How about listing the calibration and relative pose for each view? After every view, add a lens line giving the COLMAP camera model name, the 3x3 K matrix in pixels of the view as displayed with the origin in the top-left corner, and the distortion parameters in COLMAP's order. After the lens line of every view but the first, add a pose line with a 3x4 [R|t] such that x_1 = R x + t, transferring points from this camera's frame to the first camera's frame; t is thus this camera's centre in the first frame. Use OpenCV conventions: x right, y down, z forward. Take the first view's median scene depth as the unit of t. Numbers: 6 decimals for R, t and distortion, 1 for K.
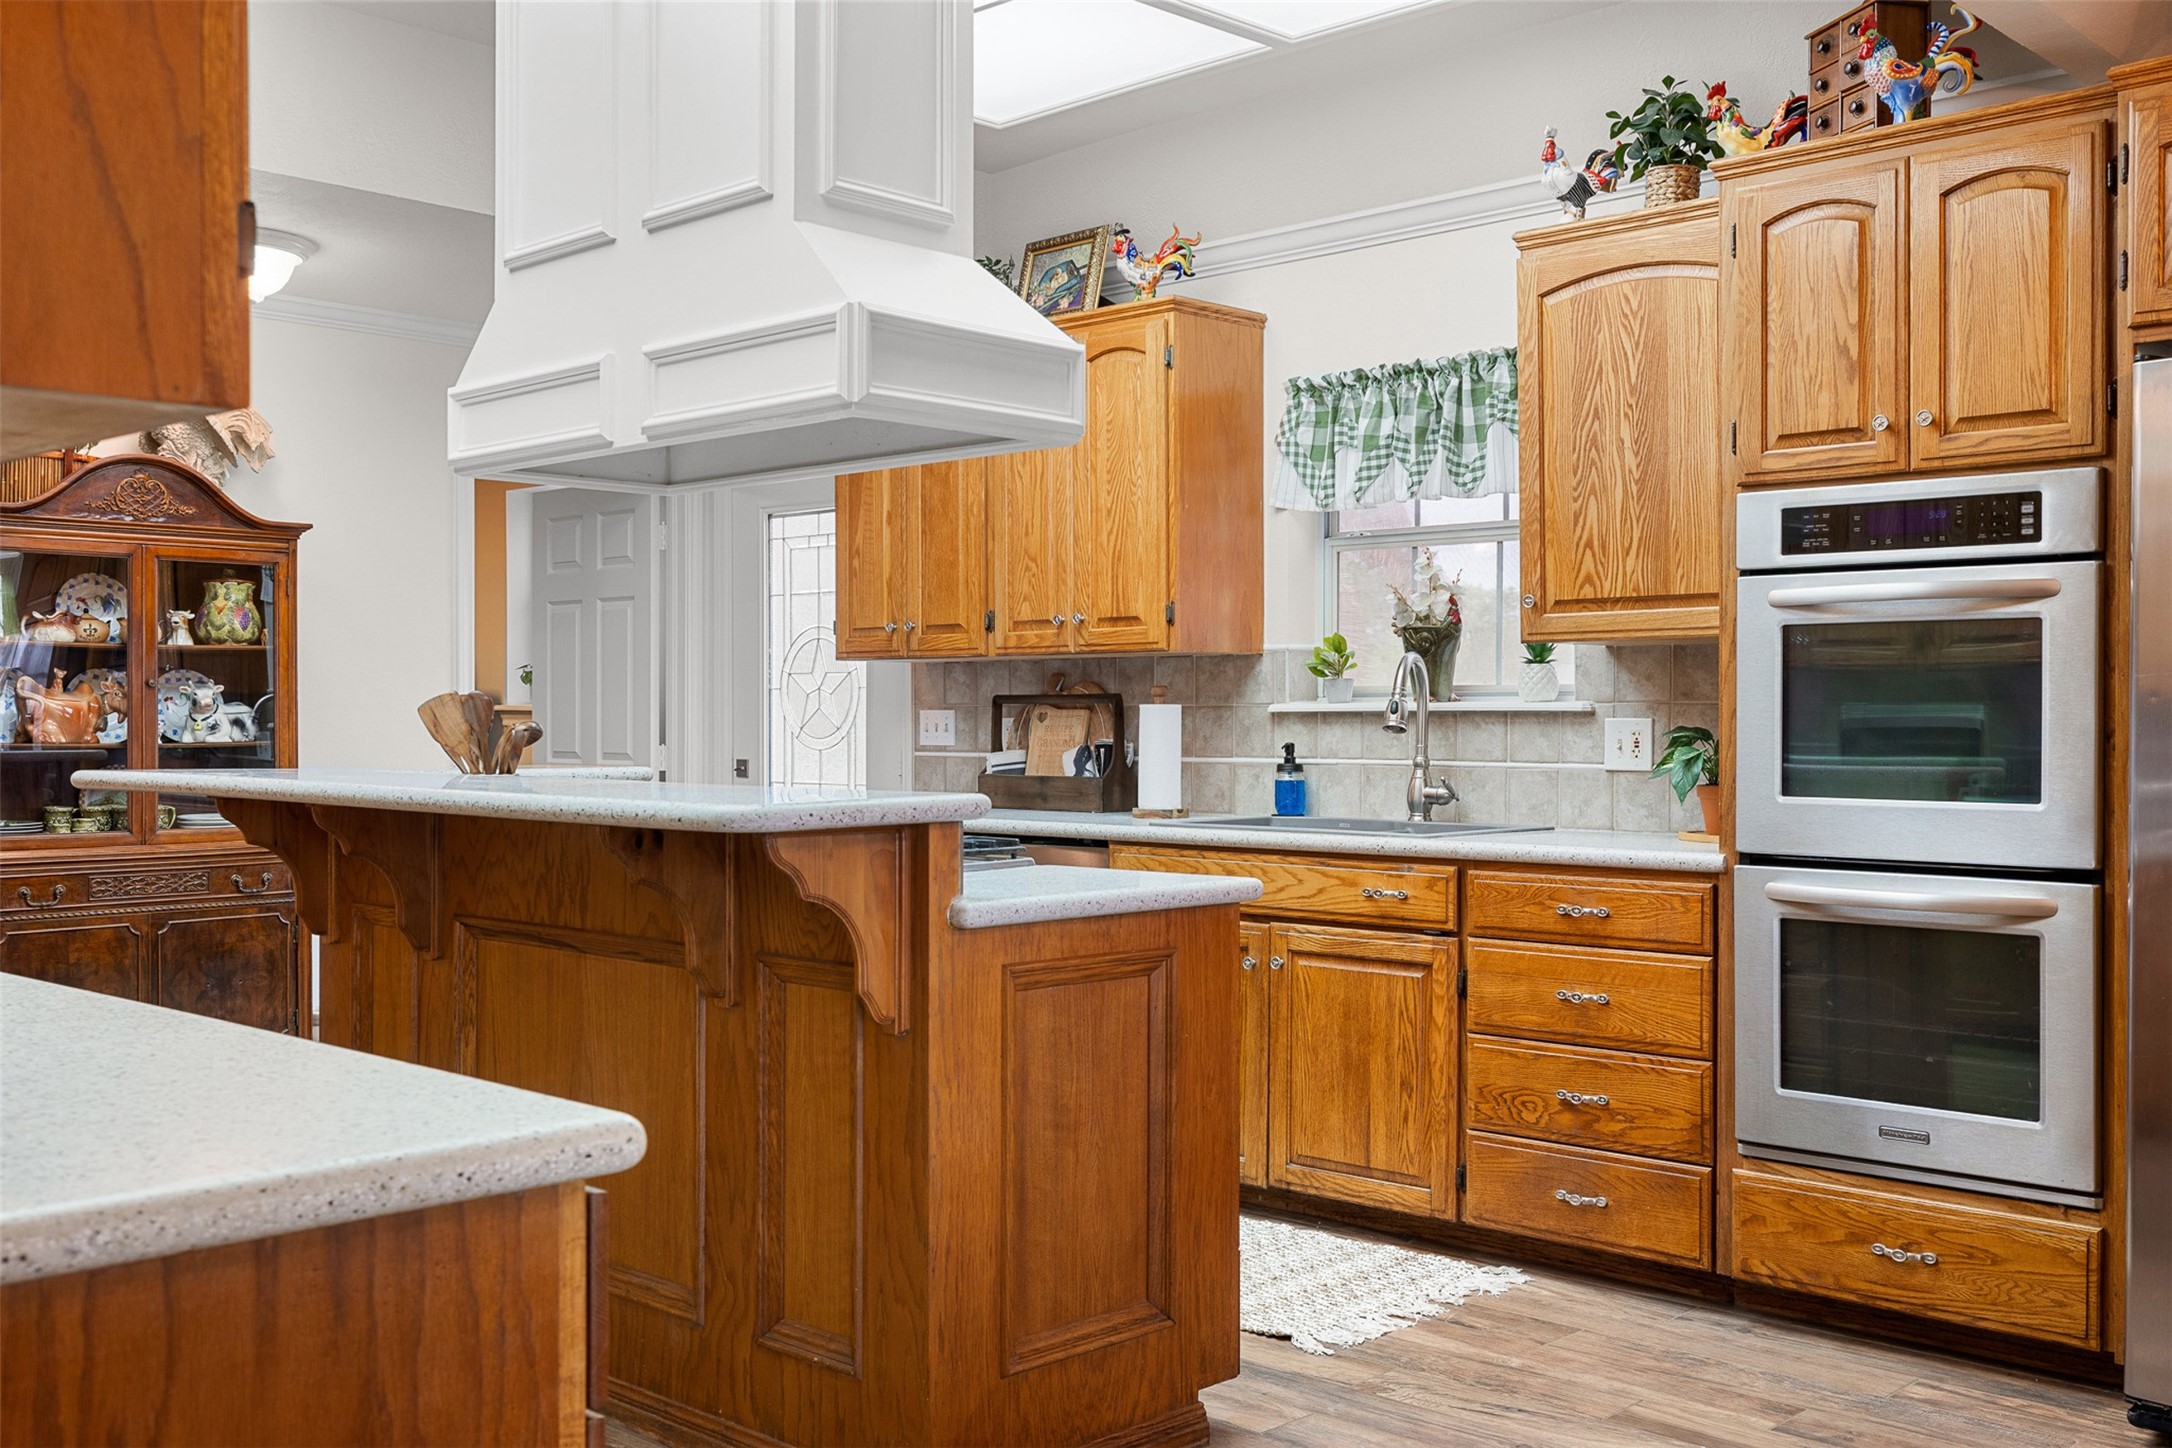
lens RADIAL K [[2133.4, 0, 1095.8], [0, 2133.4, 724.6], [0, 0, 1]] dist [0.010574, 0.000000]
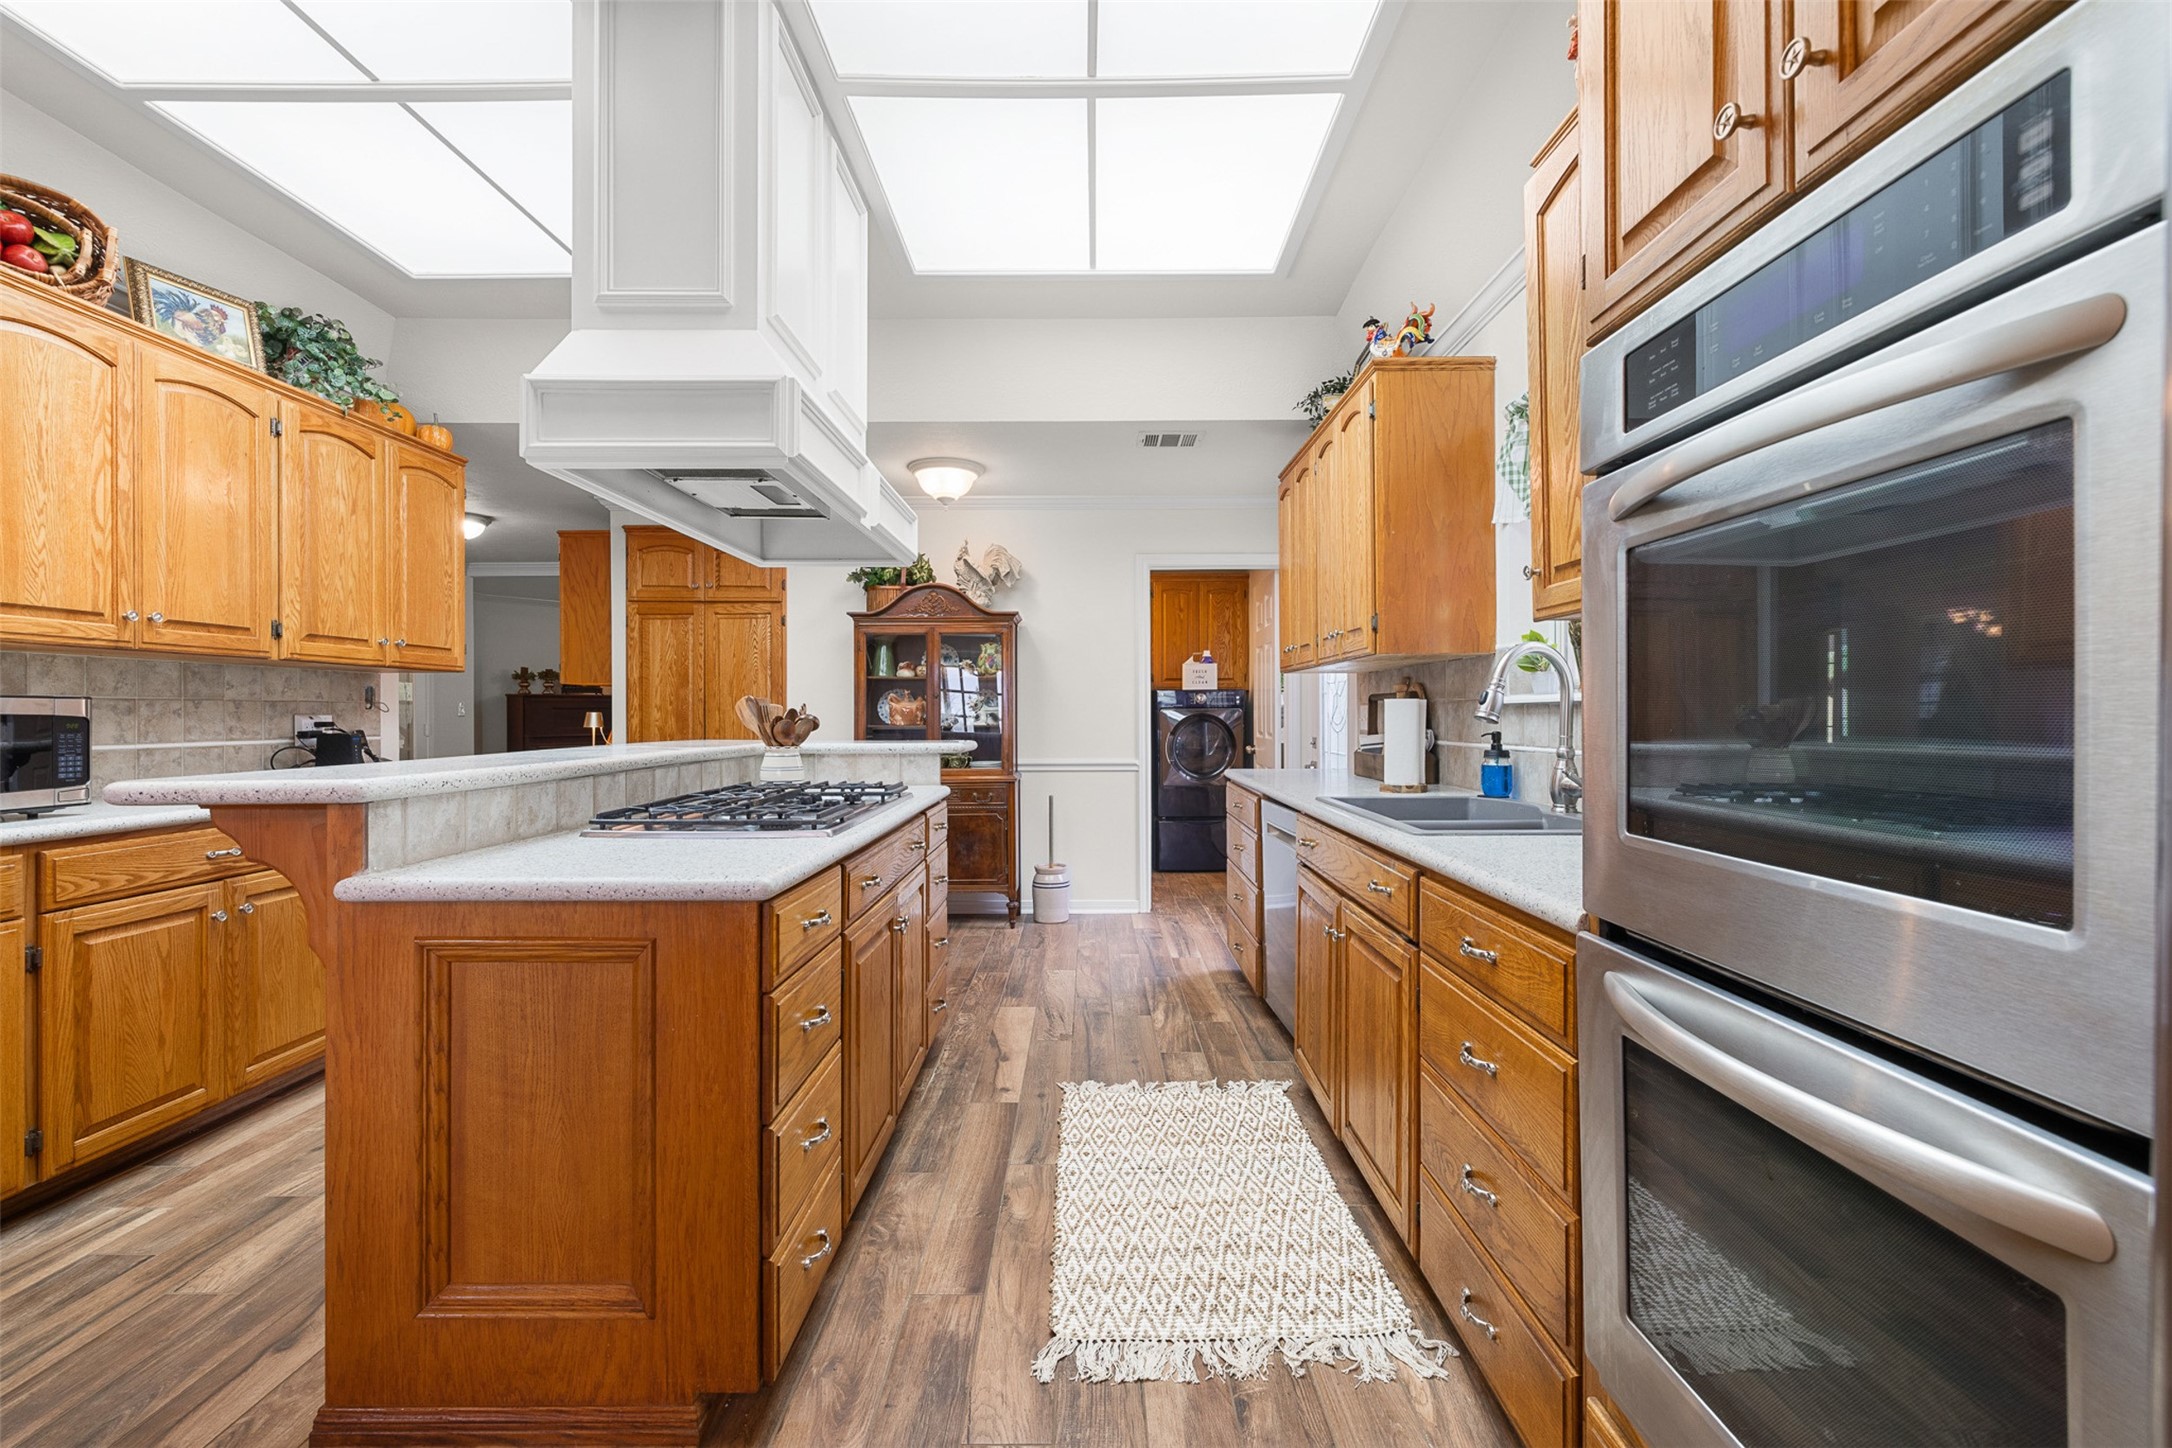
lens RADIAL K [[920.5, 0, 1075.2], [0, 920.5, 710.9], [0, 0, 1]] dist [0.002080, 0.000144]
pose [[0.680743, -0.006207, -0.732496, 0.439200], [0.001890, 0.999976, -0.006717, 0.000825], [0.732520, 0.003189, 0.680738, 0.766301]]
